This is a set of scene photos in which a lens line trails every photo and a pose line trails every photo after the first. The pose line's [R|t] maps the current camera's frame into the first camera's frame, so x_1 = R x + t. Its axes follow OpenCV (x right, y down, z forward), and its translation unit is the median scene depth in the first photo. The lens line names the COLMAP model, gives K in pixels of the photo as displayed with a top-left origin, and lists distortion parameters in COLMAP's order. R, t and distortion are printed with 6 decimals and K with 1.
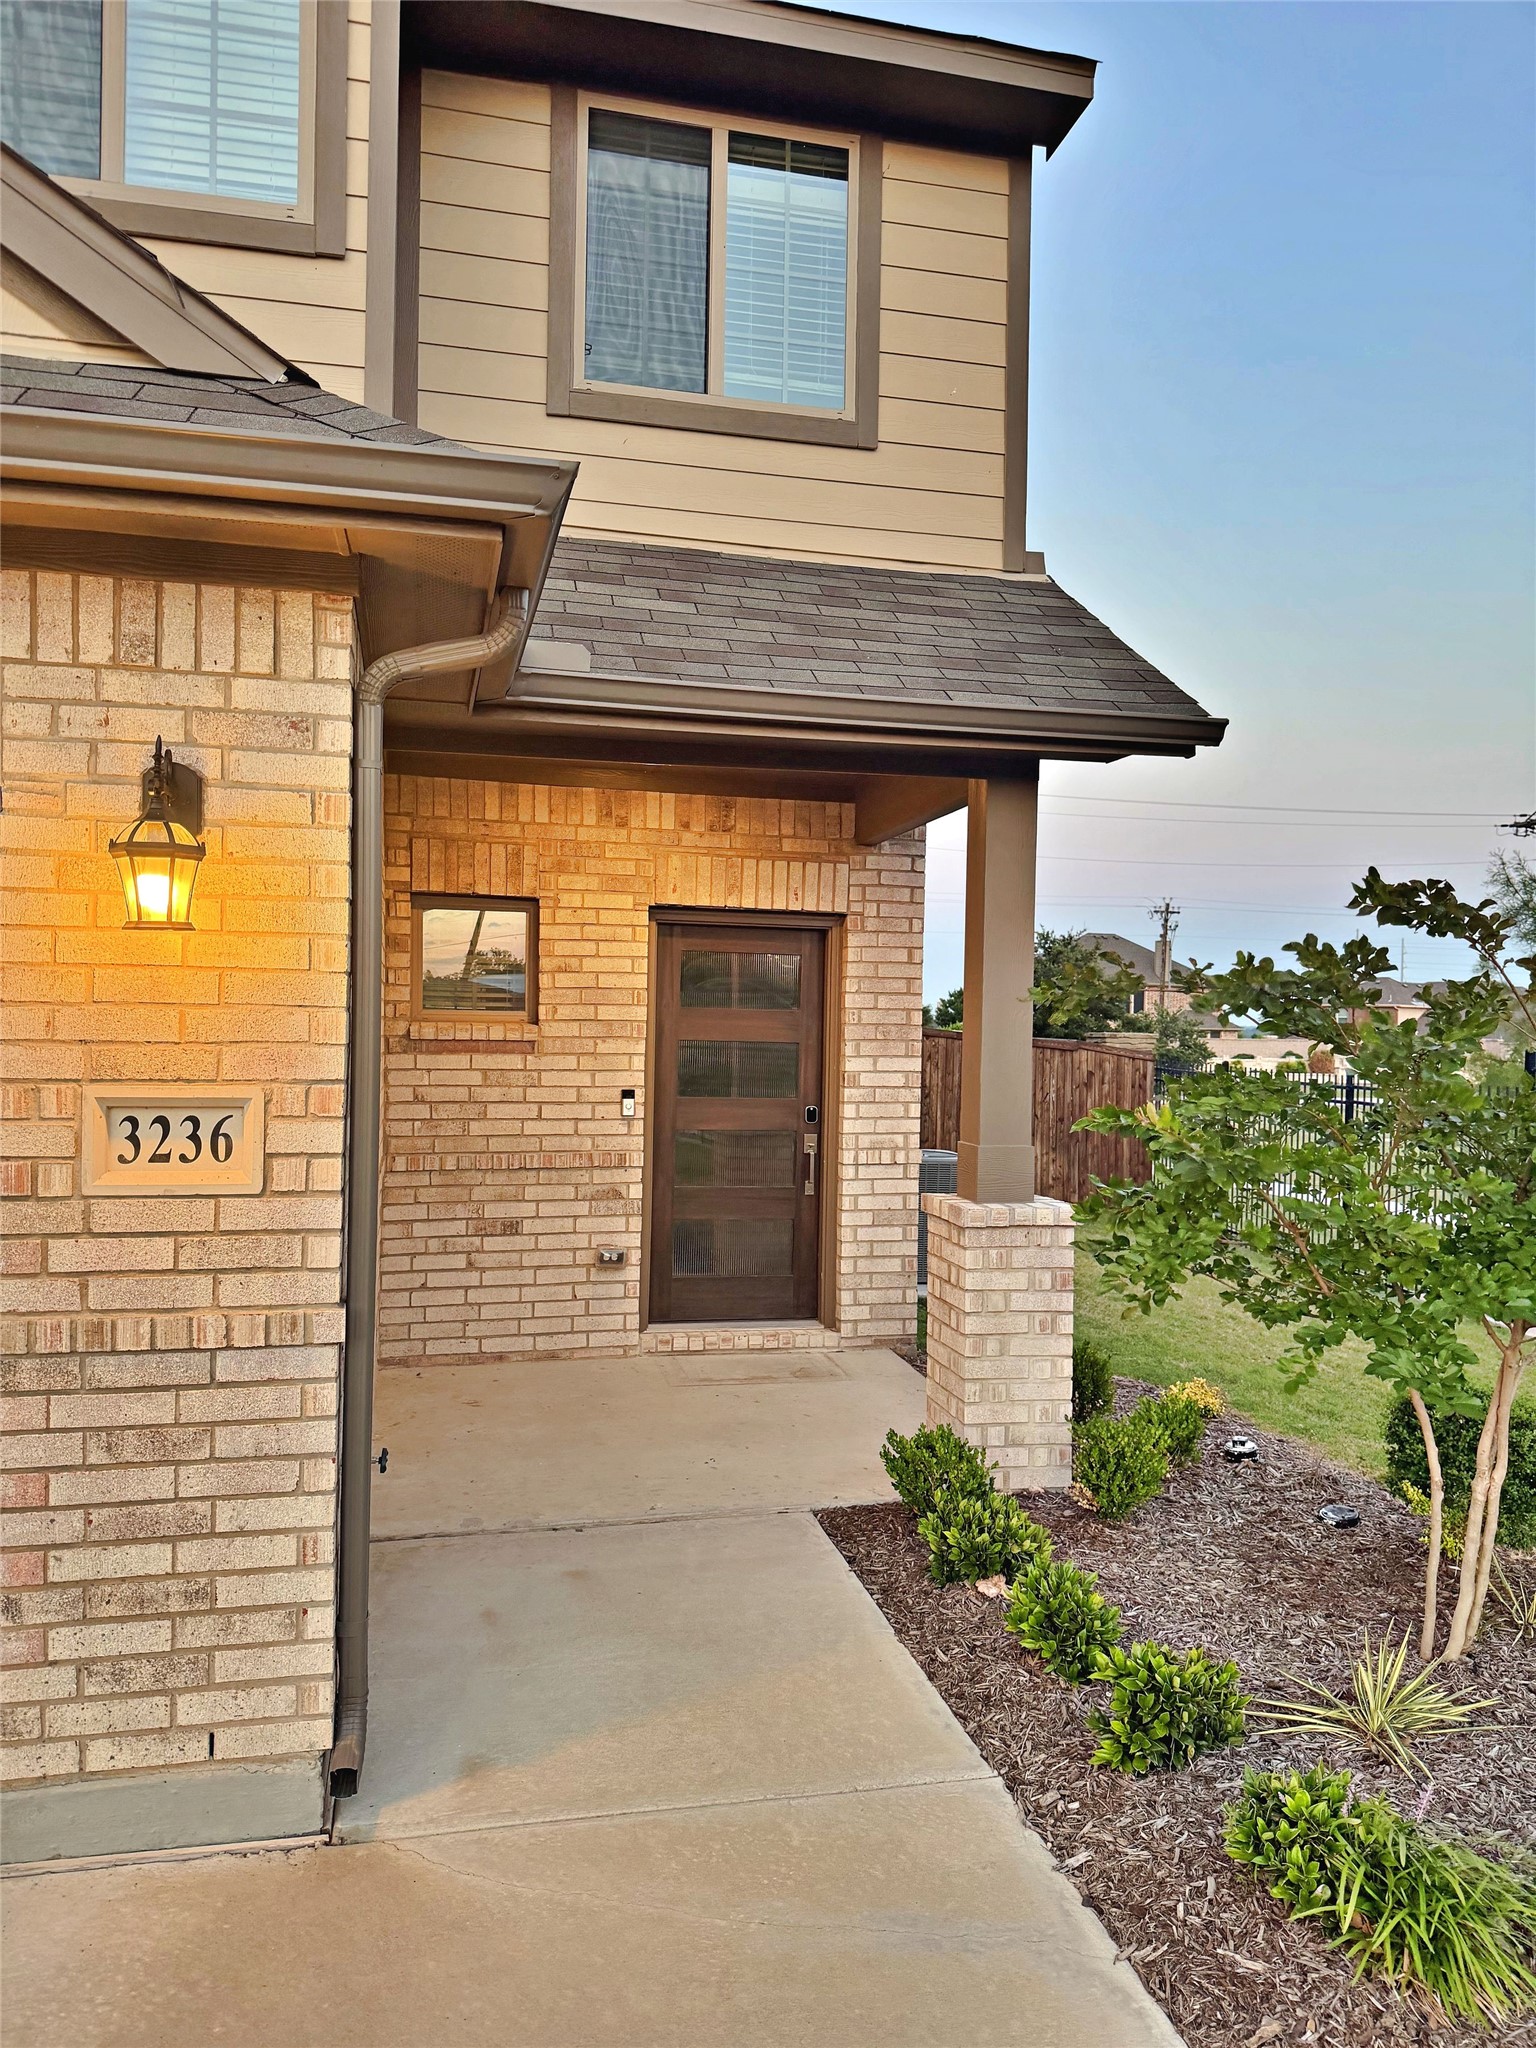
lens RADIAL K [[1440.6, 0, 755.5], [0, 1440.6, 1040.9], [0, 0, 1]] dist [0.034691, -0.050294]
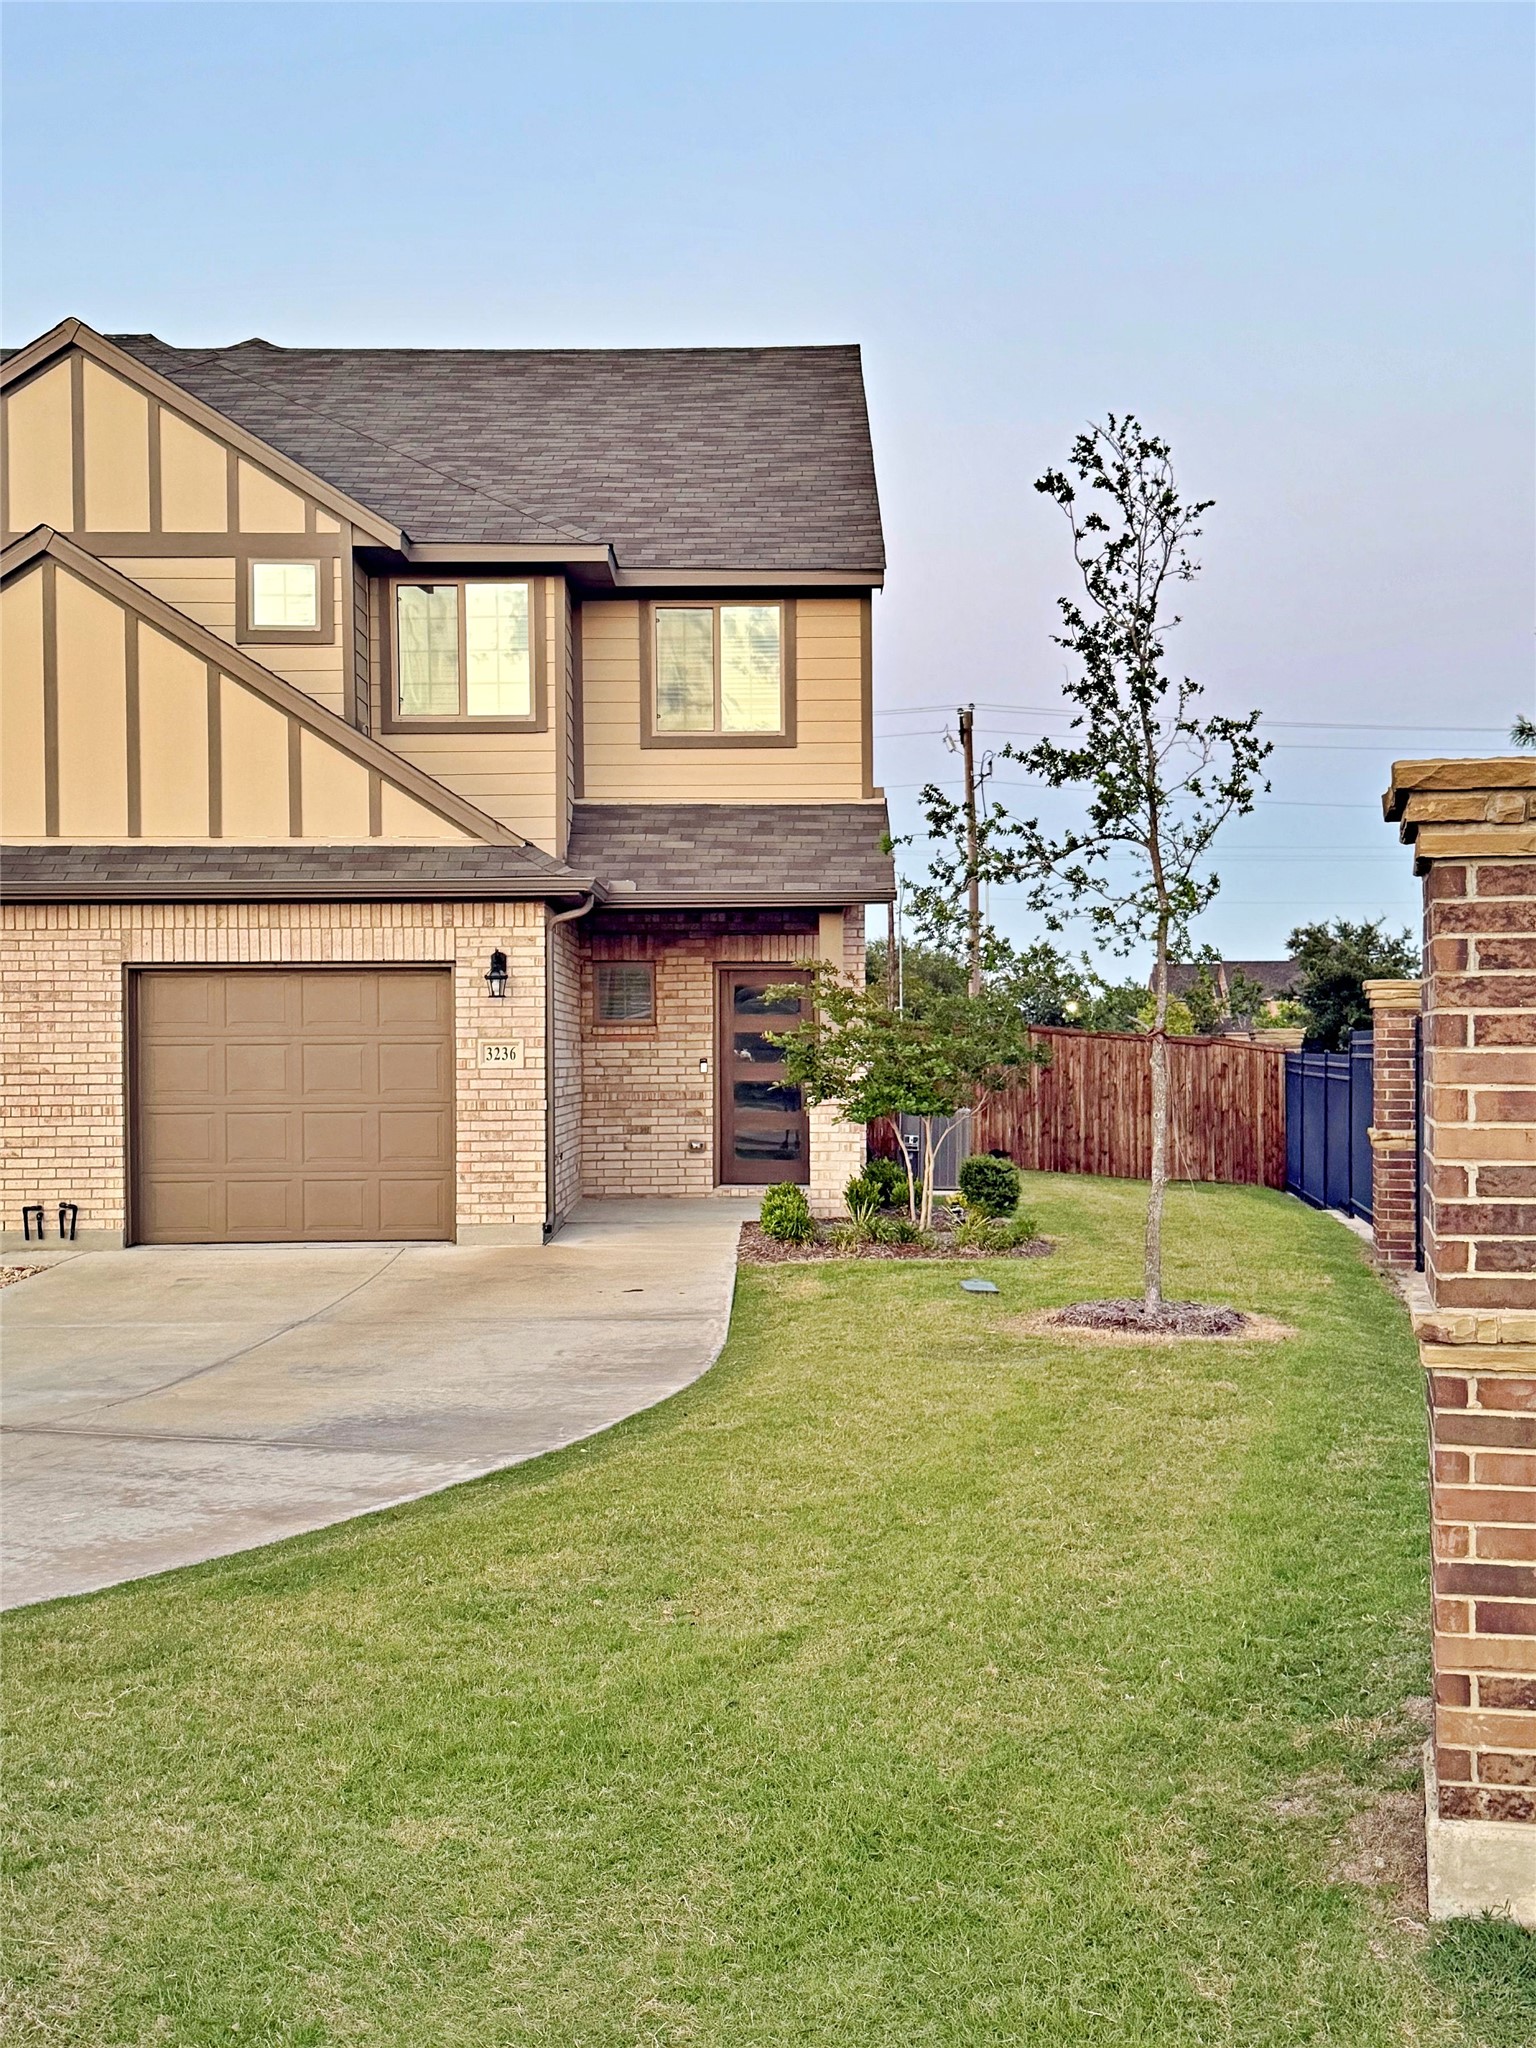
lens RADIAL K [[2366.5, 0, 762.6], [0, 2366.5, 1051.4], [0, 0, 1]] dist [0.143587, 0.000000]
pose [[0.974110, -0.023426, -0.224860, 0.983176], [0.020800, 0.999685, -0.014042, 0.098976], [0.225118, 0.009001, 0.974290, -2.898010]]
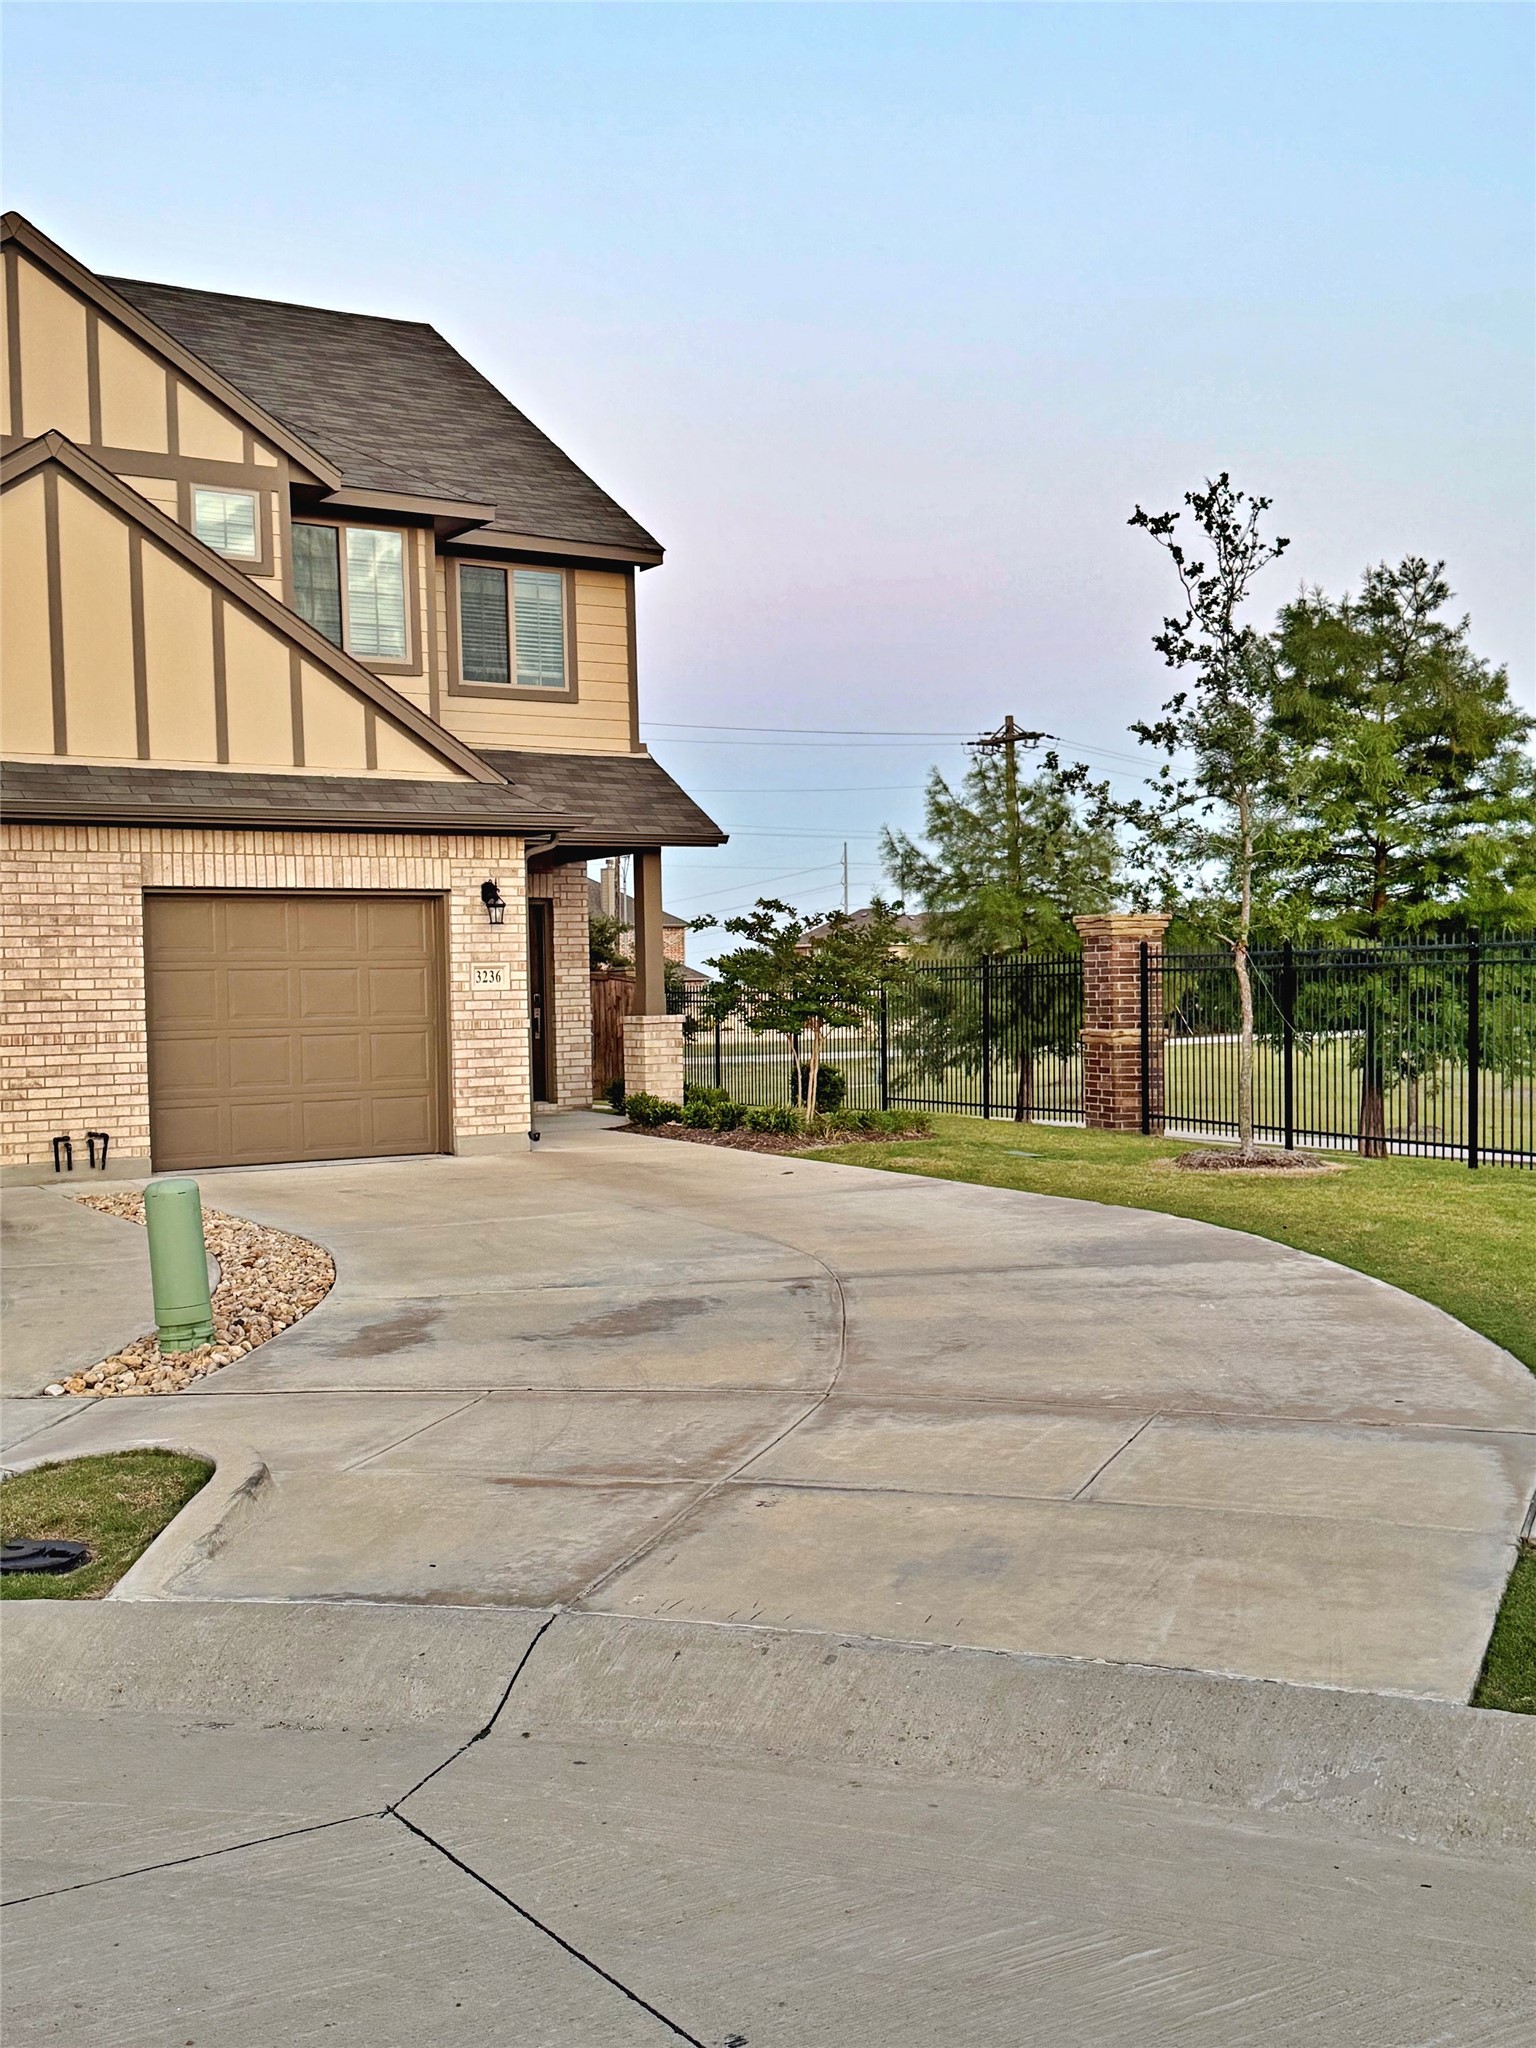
lens RADIAL K [[2305.1, 0, 772.5], [0, 2305.1, 1030.3], [0, 0, 1]] dist [0.180793, 0.000000]
pose [[0.937707, -0.043565, 0.344685, -1.144301], [0.042080, 0.999045, 0.011791, 0.106494], [-0.344870, 0.003448, 0.938644, -3.199454]]
